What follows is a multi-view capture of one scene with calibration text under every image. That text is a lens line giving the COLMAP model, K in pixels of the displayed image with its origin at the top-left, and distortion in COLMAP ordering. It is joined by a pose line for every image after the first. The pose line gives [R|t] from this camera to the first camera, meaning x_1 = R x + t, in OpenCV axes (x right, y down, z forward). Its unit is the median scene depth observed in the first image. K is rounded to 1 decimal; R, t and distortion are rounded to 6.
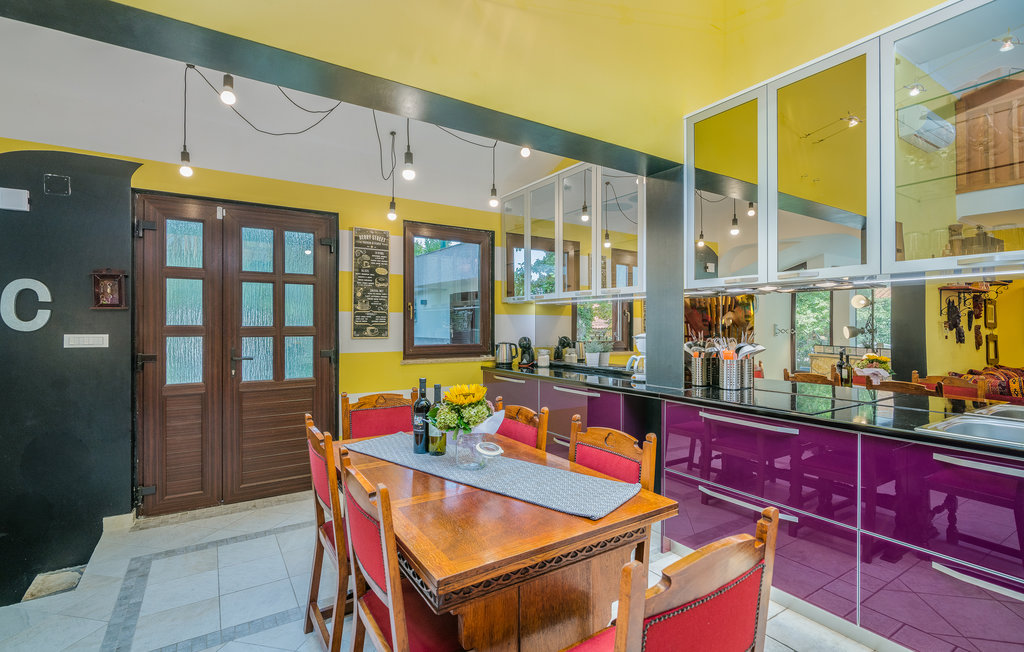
lens RADIAL K [[476.1, 0, 508.5], [0, 476.1, 326.7], [0, 0, 1]] dist [-0.001668, -0.000369]
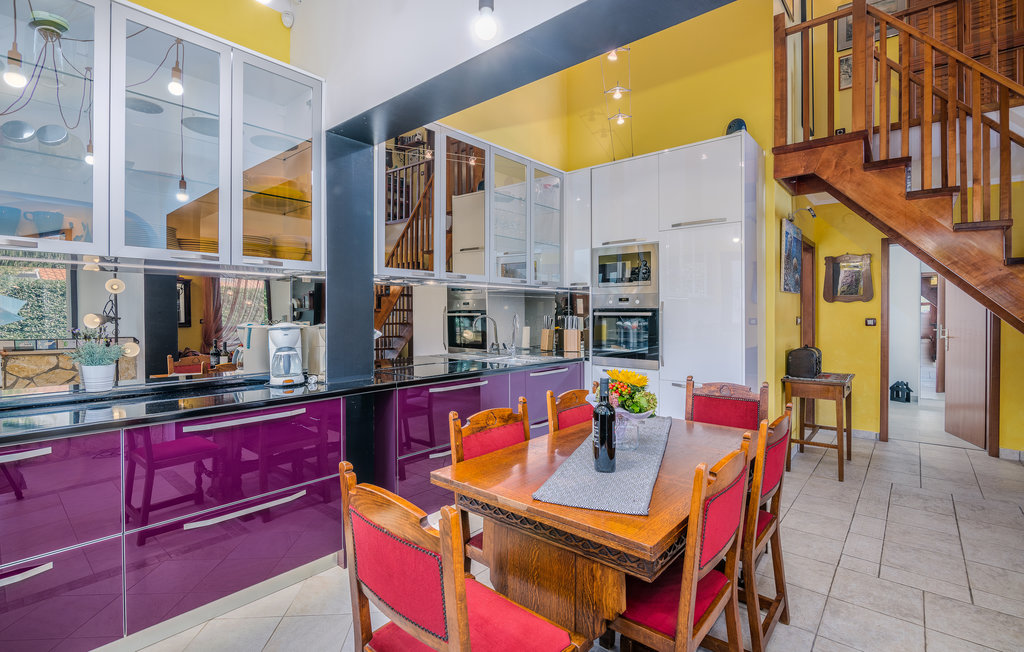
lens RADIAL K [[476.1, 0, 507.0], [0, 476.1, 318.2], [0, 0, 1]] dist [-0.001668, -0.000369]
pose [[-0.290085, -0.012388, 0.956921, -0.523731], [-0.001714, 0.999921, 0.012425, -0.002651], [-0.956999, 0.001964, -0.290083, 0.827282]]
